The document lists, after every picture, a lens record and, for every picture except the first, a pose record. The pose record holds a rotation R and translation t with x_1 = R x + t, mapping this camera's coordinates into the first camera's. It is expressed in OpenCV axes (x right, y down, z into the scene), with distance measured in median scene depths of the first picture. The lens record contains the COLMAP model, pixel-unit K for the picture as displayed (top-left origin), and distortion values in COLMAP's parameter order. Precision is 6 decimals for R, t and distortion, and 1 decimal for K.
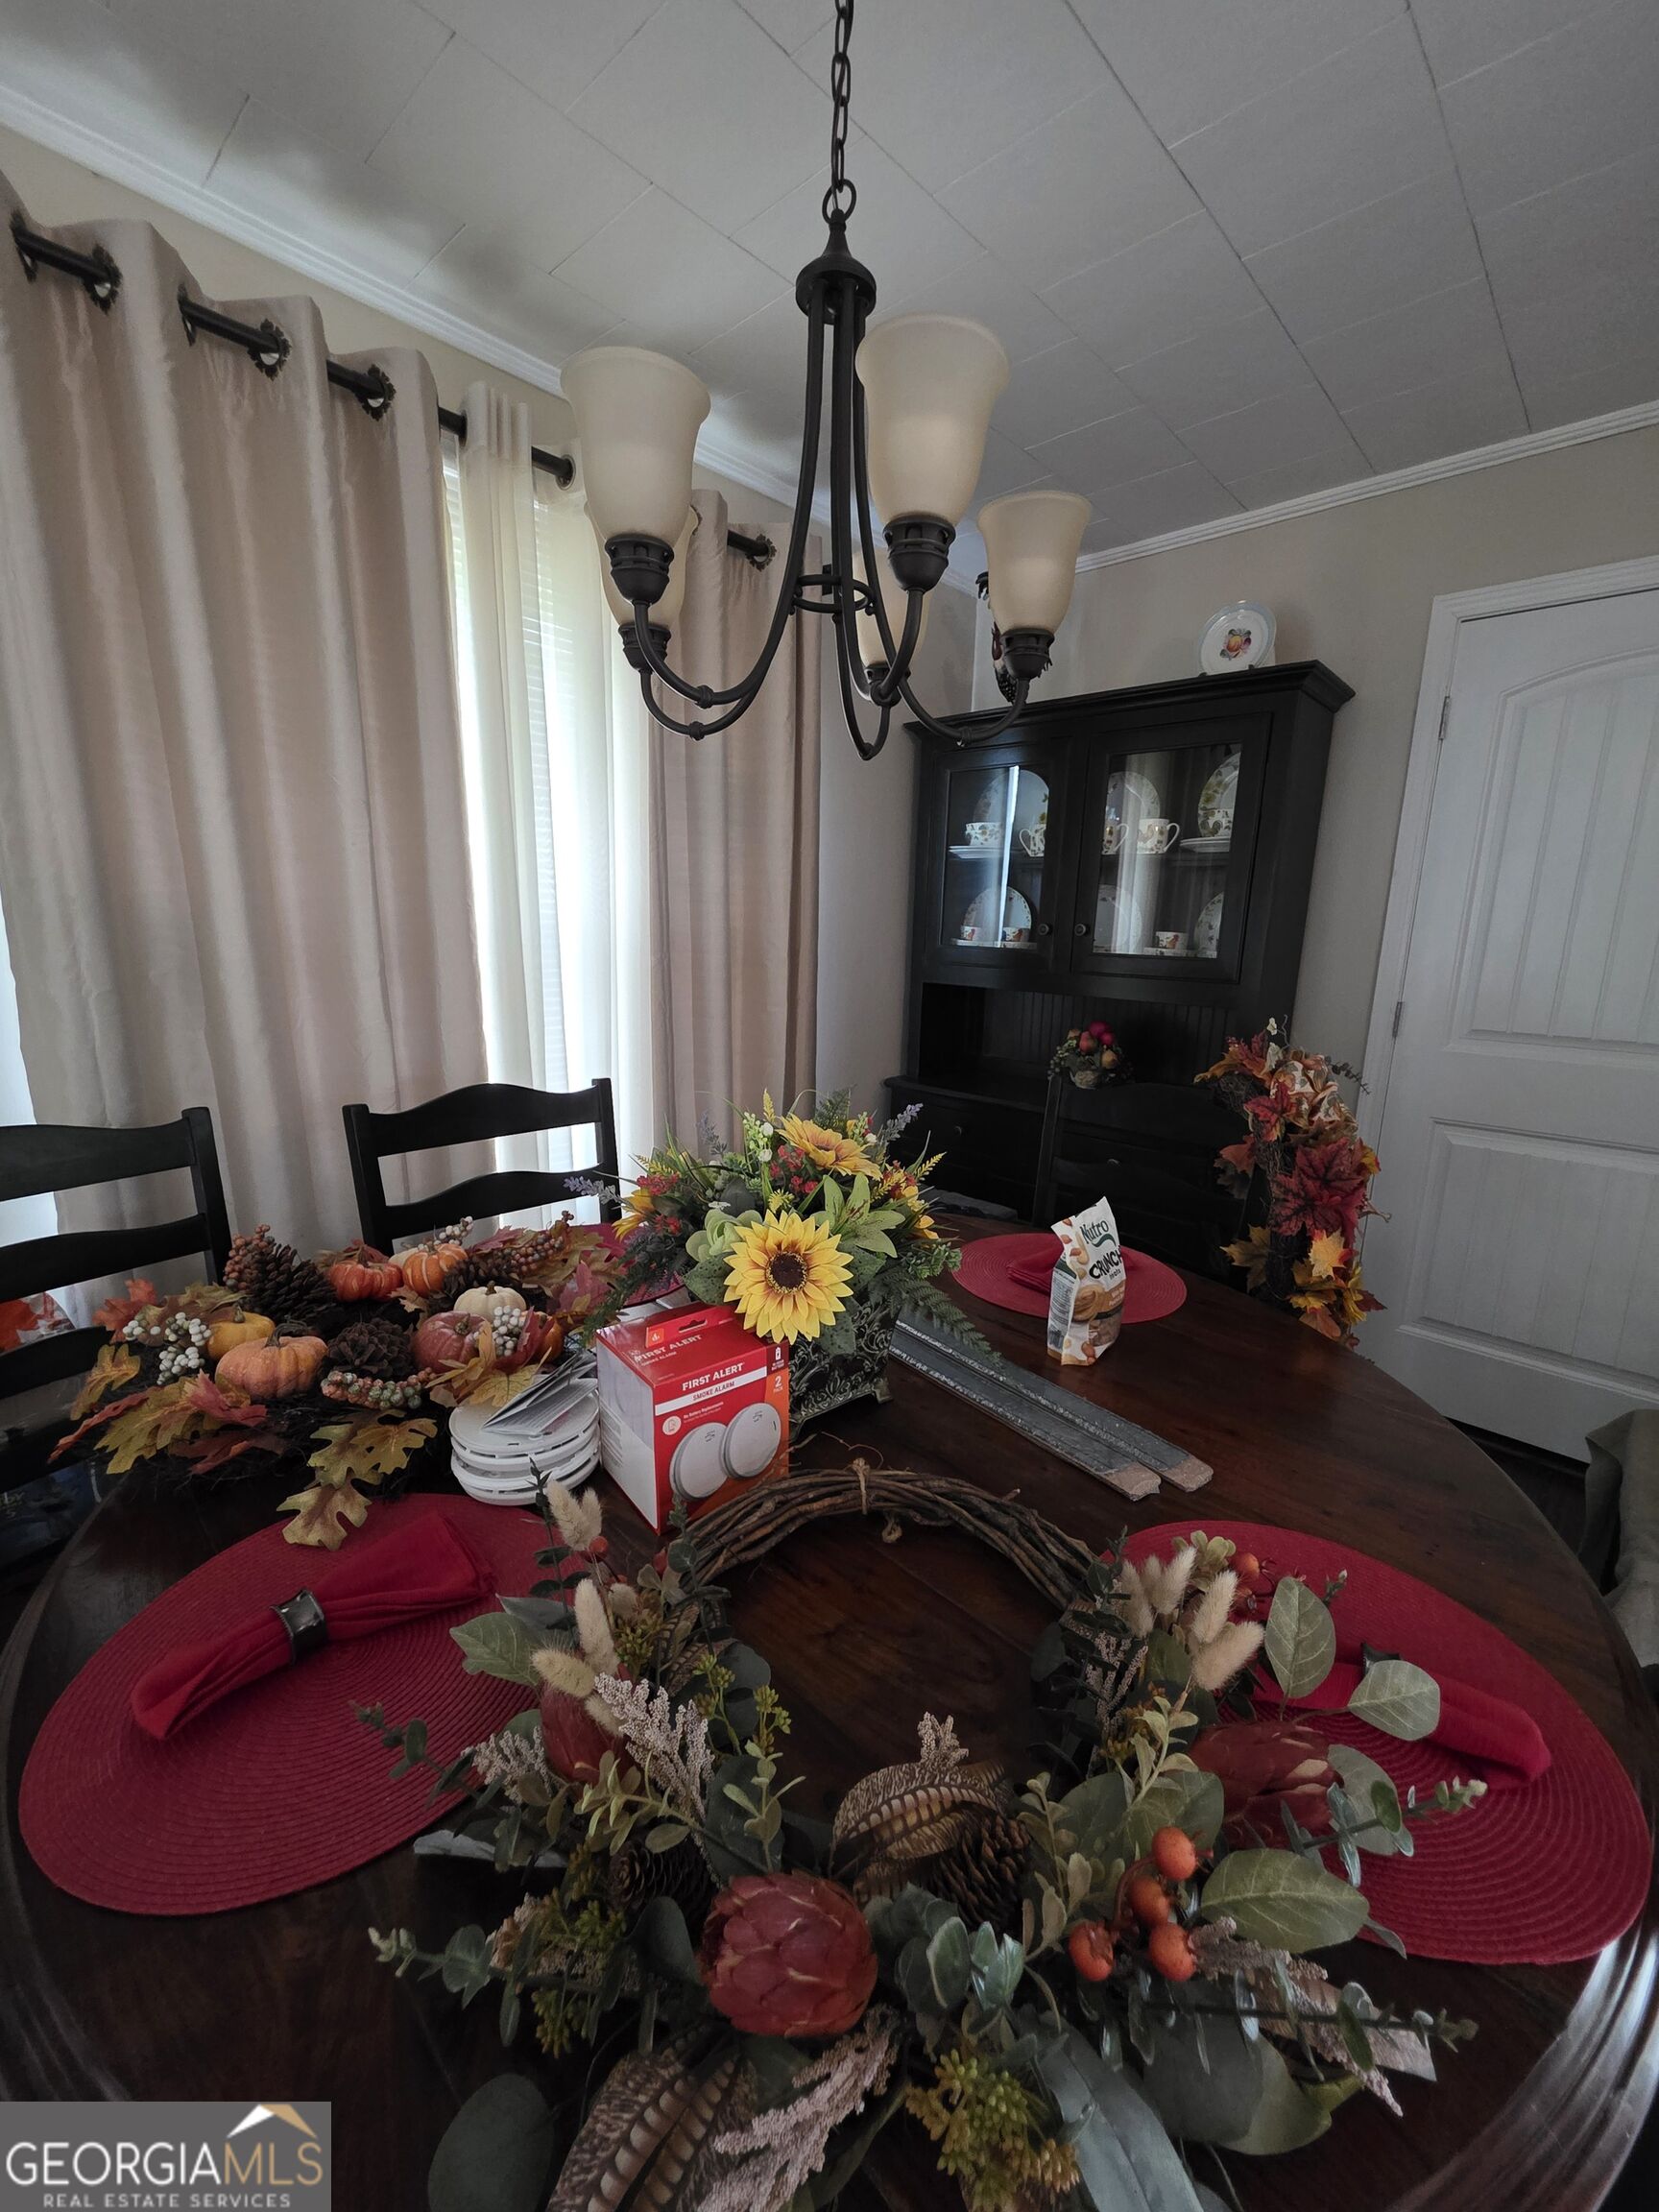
lens RADIAL K [[883.9, 0, 838.0], [0, 883.9, 1114.5], [0, 0, 1]] dist [0.001288, -0.000423]
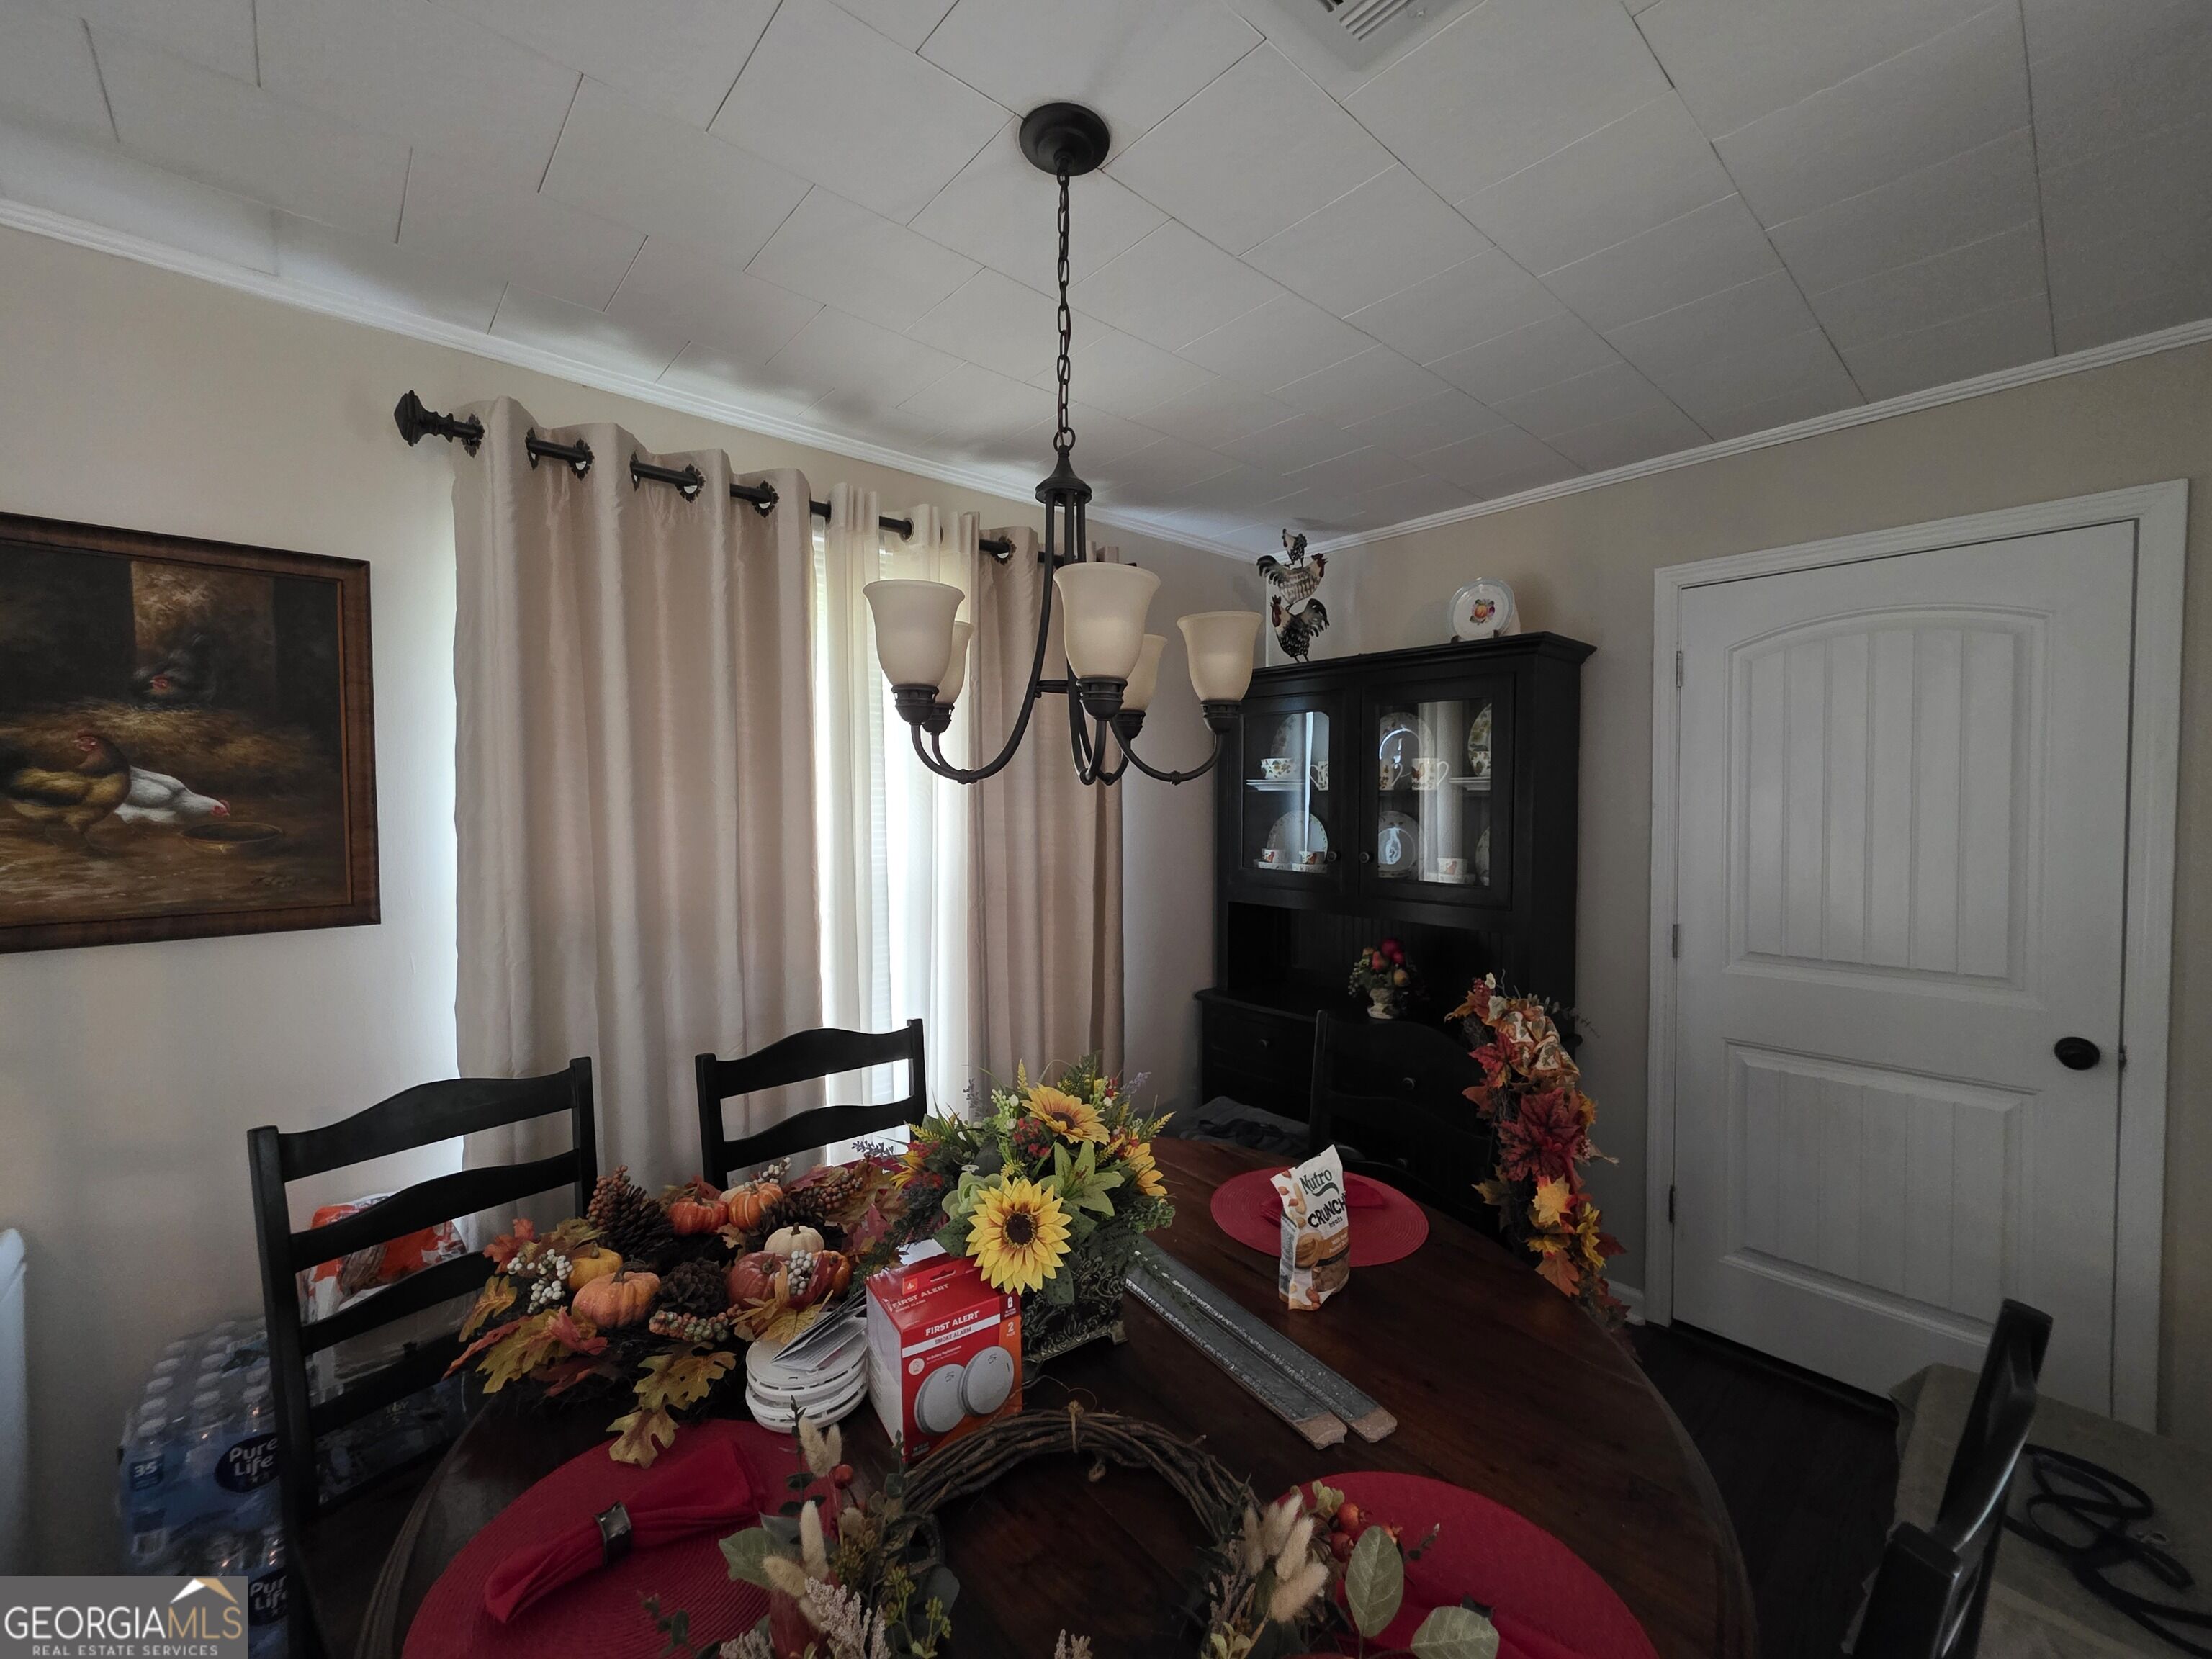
lens RADIAL K [[883.9, 0, 1112.9], [0, 883.9, 822.3], [0, 0, 1]] dist [0.001288, -0.000423]
pose [[0.995365, -0.024868, -0.092900, 0.180381], [0.007021, 0.982201, -0.187700, -0.131399], [0.095914, 0.186177, 0.977823, -0.262375]]
